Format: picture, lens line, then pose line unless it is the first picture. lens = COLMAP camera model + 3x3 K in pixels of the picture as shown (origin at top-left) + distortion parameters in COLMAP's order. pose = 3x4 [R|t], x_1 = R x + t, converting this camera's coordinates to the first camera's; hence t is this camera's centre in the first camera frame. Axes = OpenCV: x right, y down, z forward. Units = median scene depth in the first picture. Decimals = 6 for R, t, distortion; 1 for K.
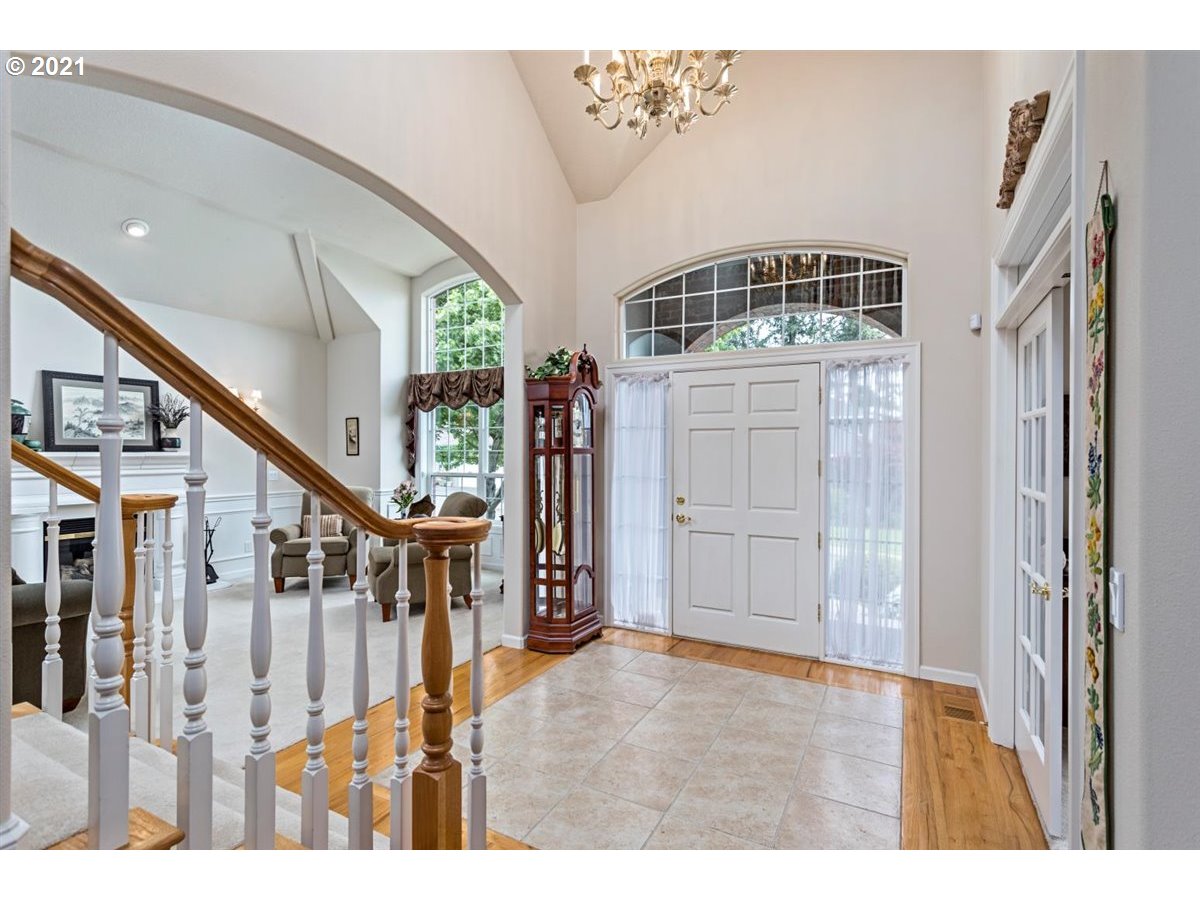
lens RADIAL K [[572.6, 0, 600.0], [0, 572.6, 450.0], [0, 0, 1]] dist [0.001751, 0.001651]
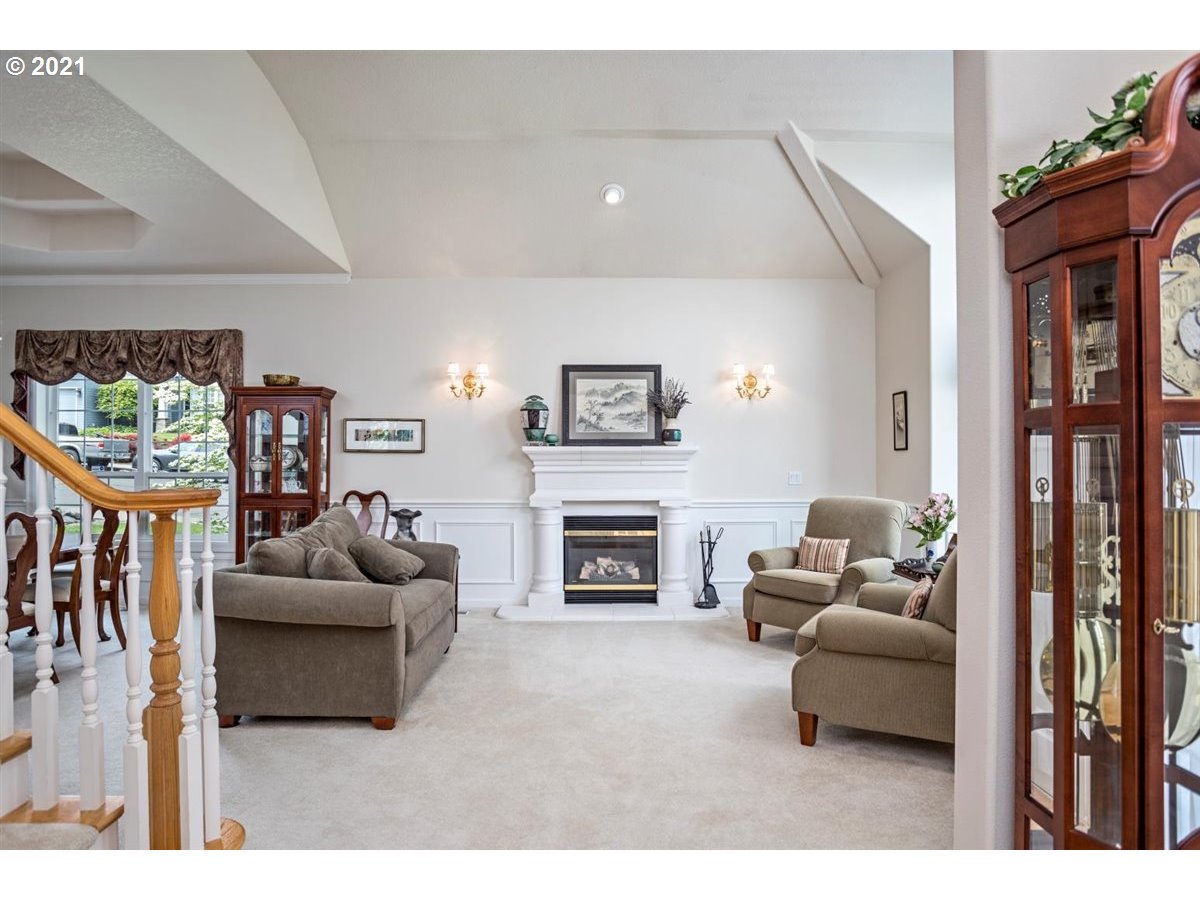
lens RADIAL K [[675.8, 0, 600.0], [0, 675.8, 450.0], [0, 0, 1]] dist [-0.045863, 0.018170]
pose [[0.476417, -0.006992, -0.879192, 0.088430], [0.003909, 0.999975, -0.005834, 0.015418], [0.879211, -0.000657, 0.476433, 0.450679]]
